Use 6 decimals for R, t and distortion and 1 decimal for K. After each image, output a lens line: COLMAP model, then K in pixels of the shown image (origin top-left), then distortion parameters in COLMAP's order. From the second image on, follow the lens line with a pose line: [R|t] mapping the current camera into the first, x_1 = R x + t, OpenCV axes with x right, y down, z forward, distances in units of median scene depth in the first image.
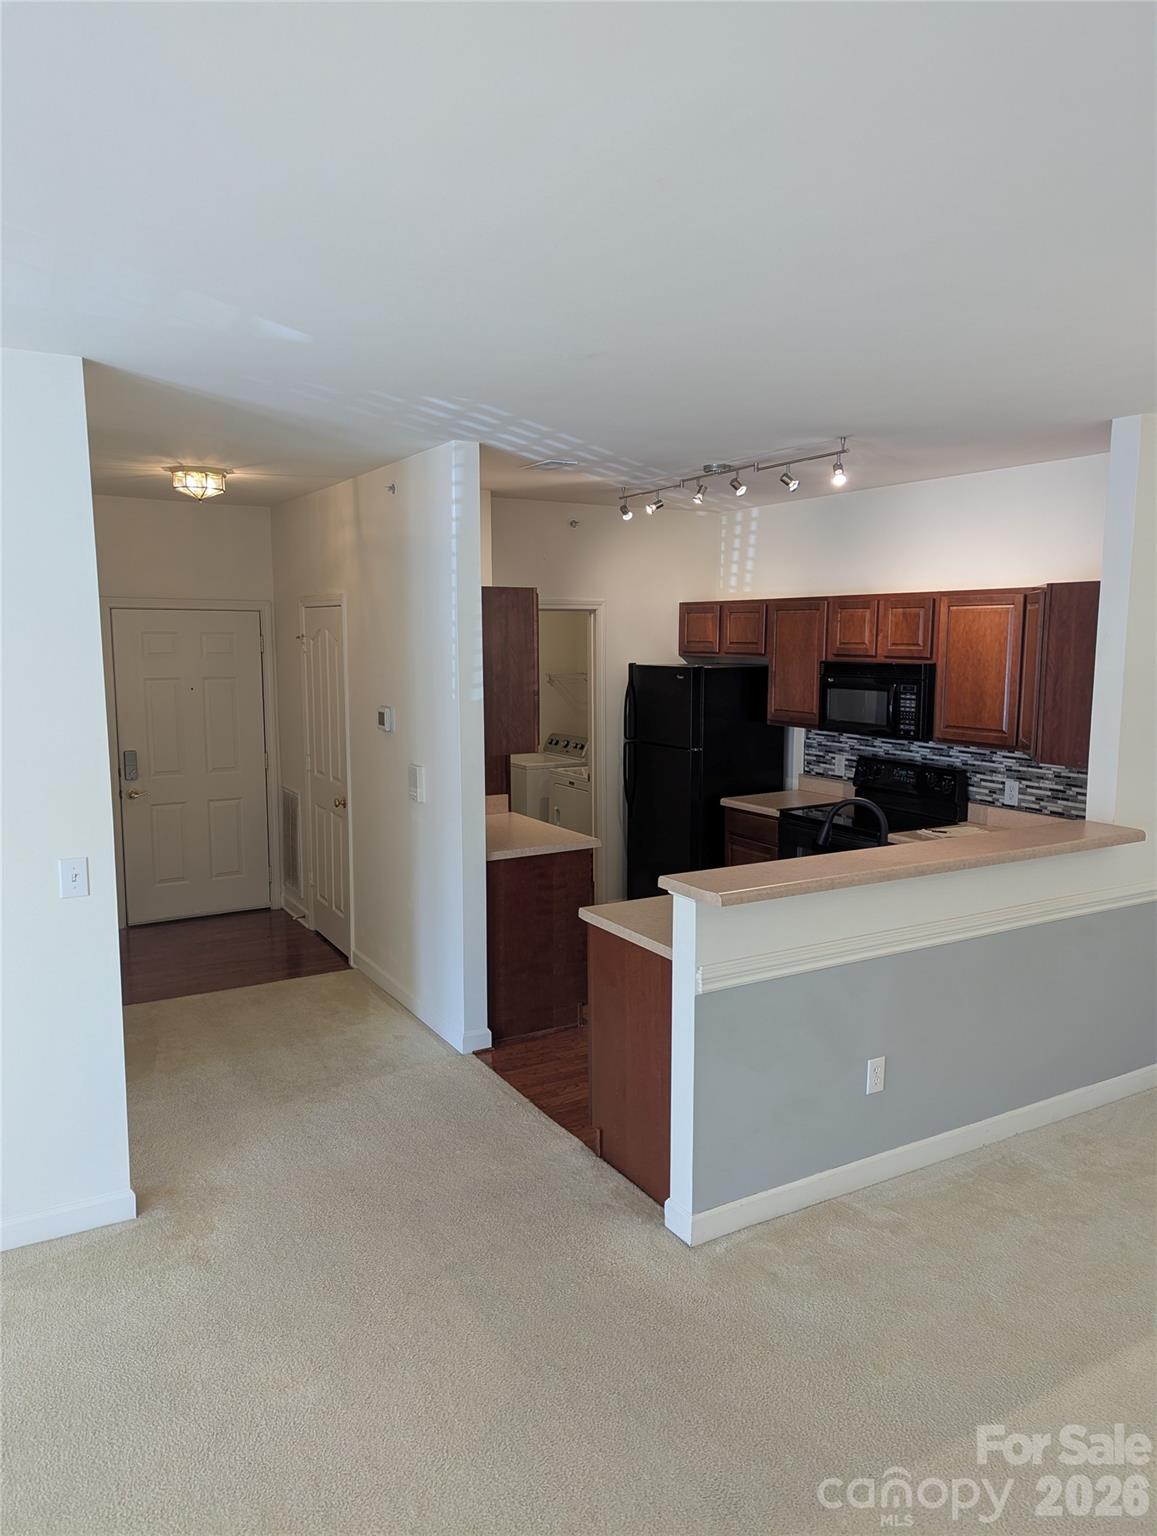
lens RADIAL K [[1076.3, 0, 581.9], [0, 1076.3, 771.2], [0, 0, 1]] dist [0.068383, -0.043819]
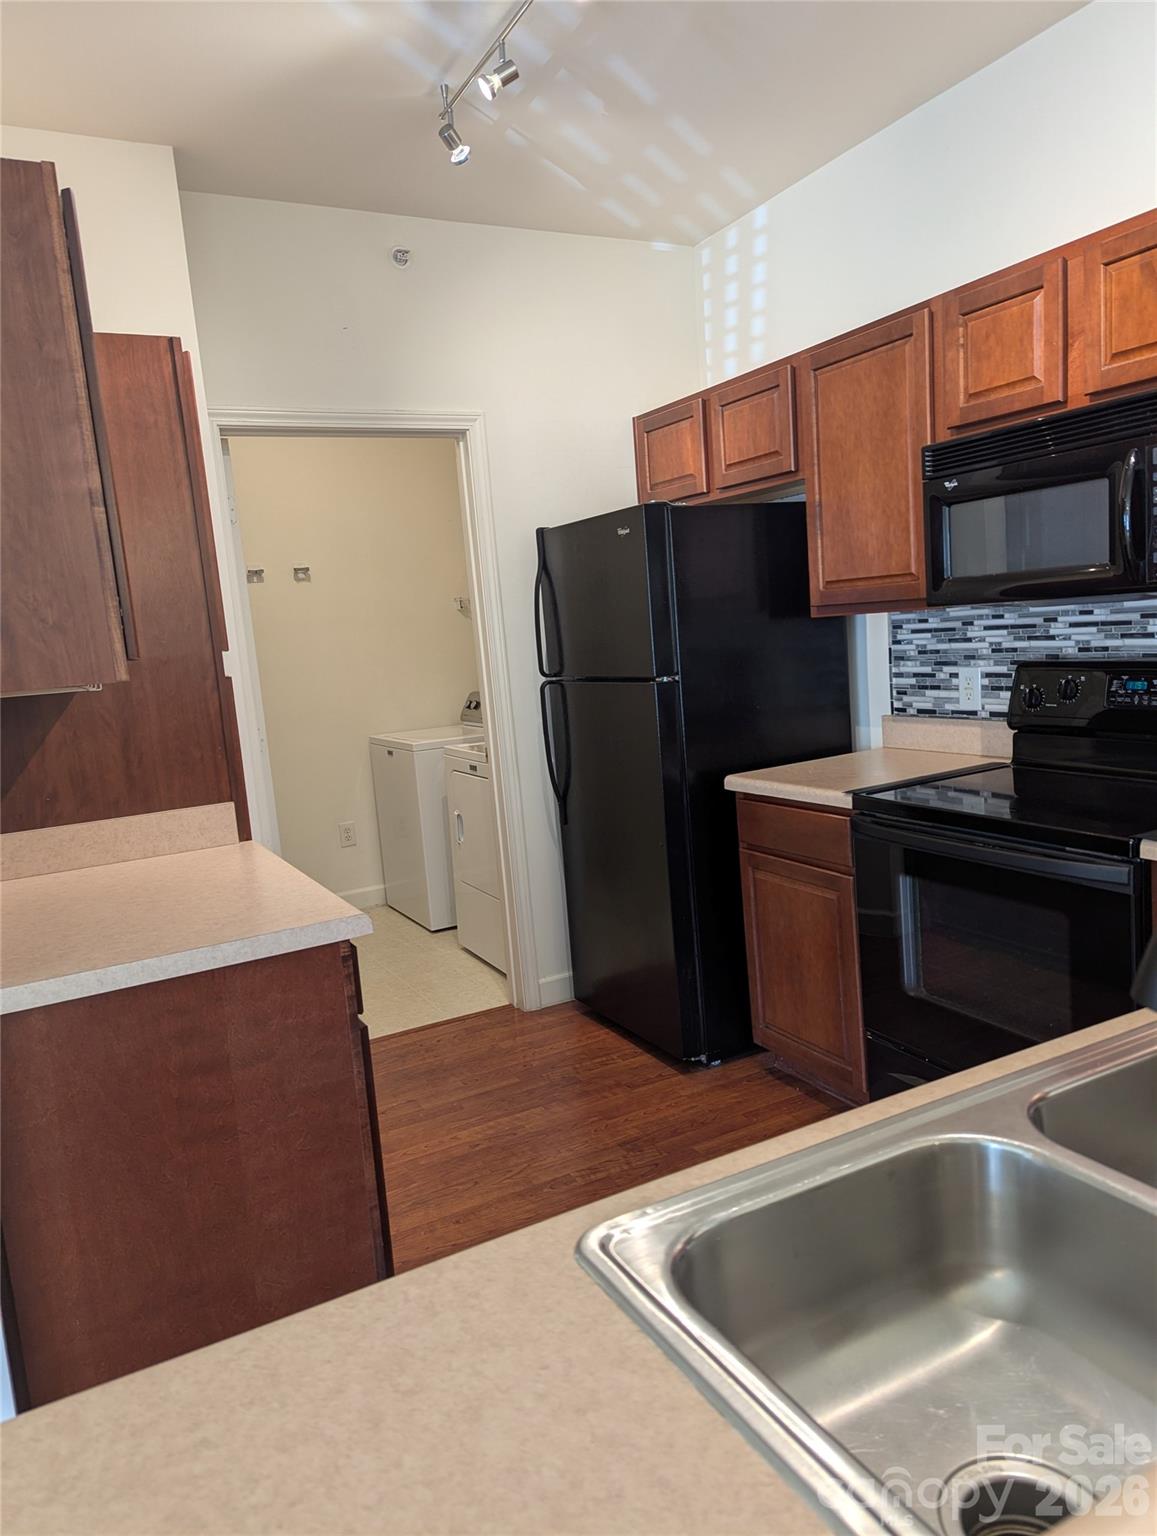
lens RADIAL K [[1076.3, 0, 589.6], [0, 1076.3, 770.6], [0, 0, 1]] dist [0.068383, -0.043819]
pose [[0.996501, -0.072421, -0.041720, 0.091272], [0.072864, 0.997300, 0.009191, 0.014369], [0.040942, -0.012199, 0.999087, 0.529326]]
